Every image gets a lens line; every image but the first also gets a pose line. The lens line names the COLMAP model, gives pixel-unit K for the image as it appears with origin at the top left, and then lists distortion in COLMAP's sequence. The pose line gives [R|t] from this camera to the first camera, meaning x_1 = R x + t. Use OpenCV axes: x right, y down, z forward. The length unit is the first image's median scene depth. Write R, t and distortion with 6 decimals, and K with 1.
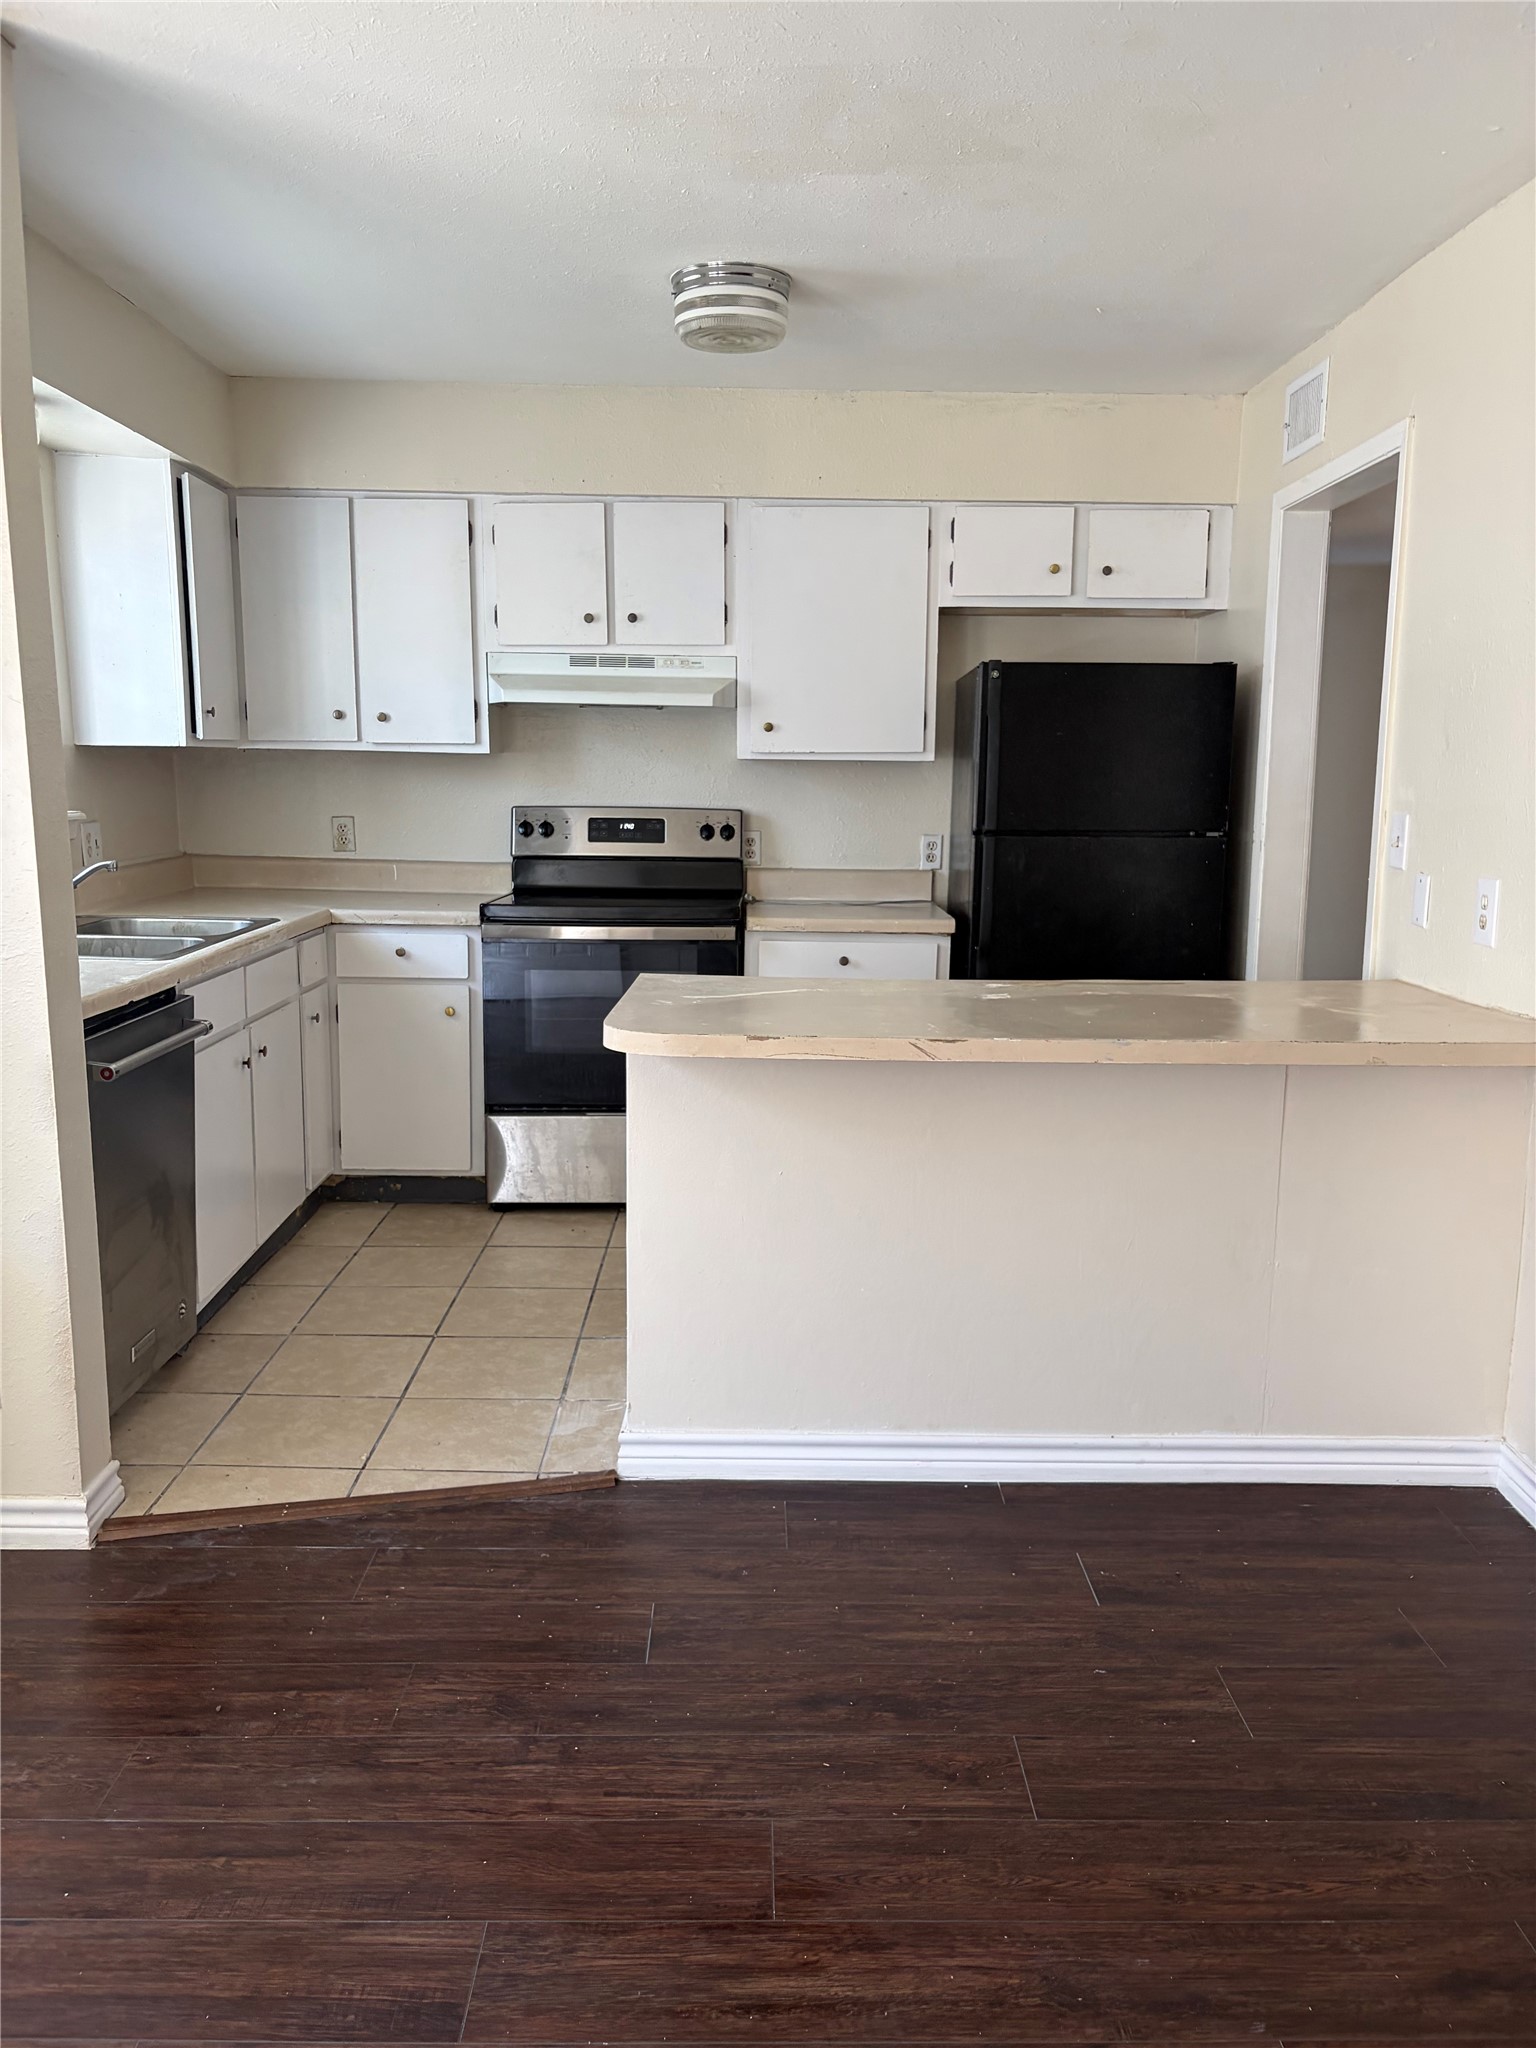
lens RADIAL K [[1538.1, 0, 765.9], [0, 1538.1, 1030.0], [0, 0, 1]] dist [0.006266, 0.003179]
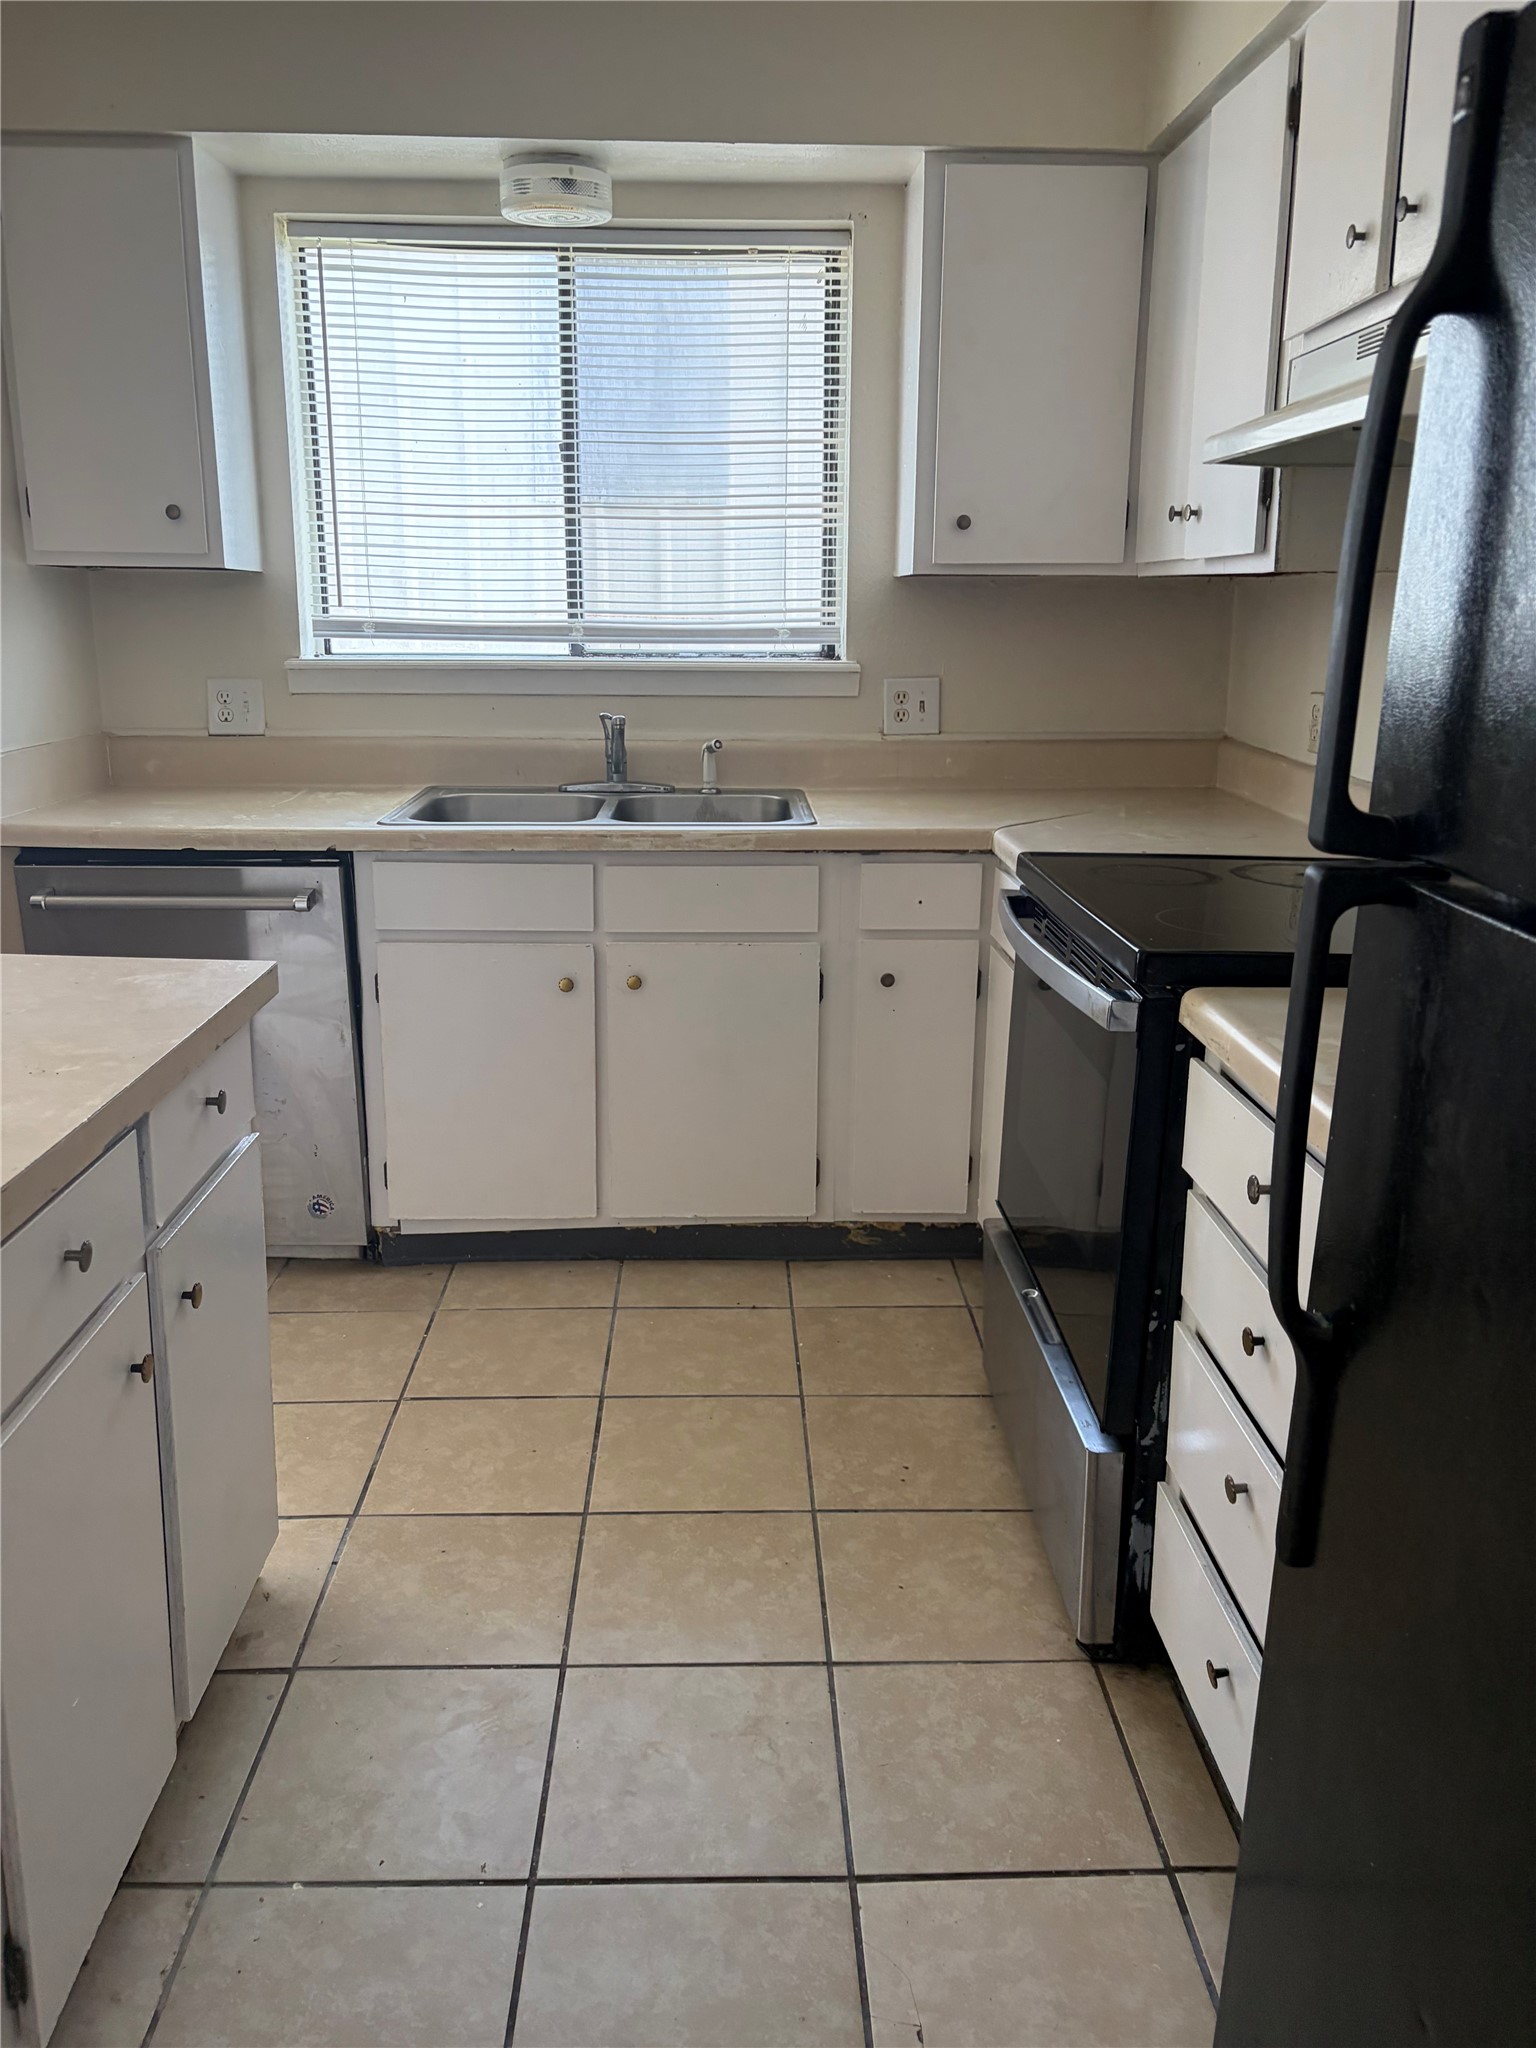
lens RADIAL K [[1538.1, 0, 765.8], [0, 1538.1, 1021.7], [0, 0, 1]] dist [0.006266, 0.003179]
pose [[0.022628, 0.253410, -0.967094, 0.469935], [-0.175823, 0.953273, 0.245675, -0.188991], [0.984162, 0.164478, 0.066126, 1.164451]]
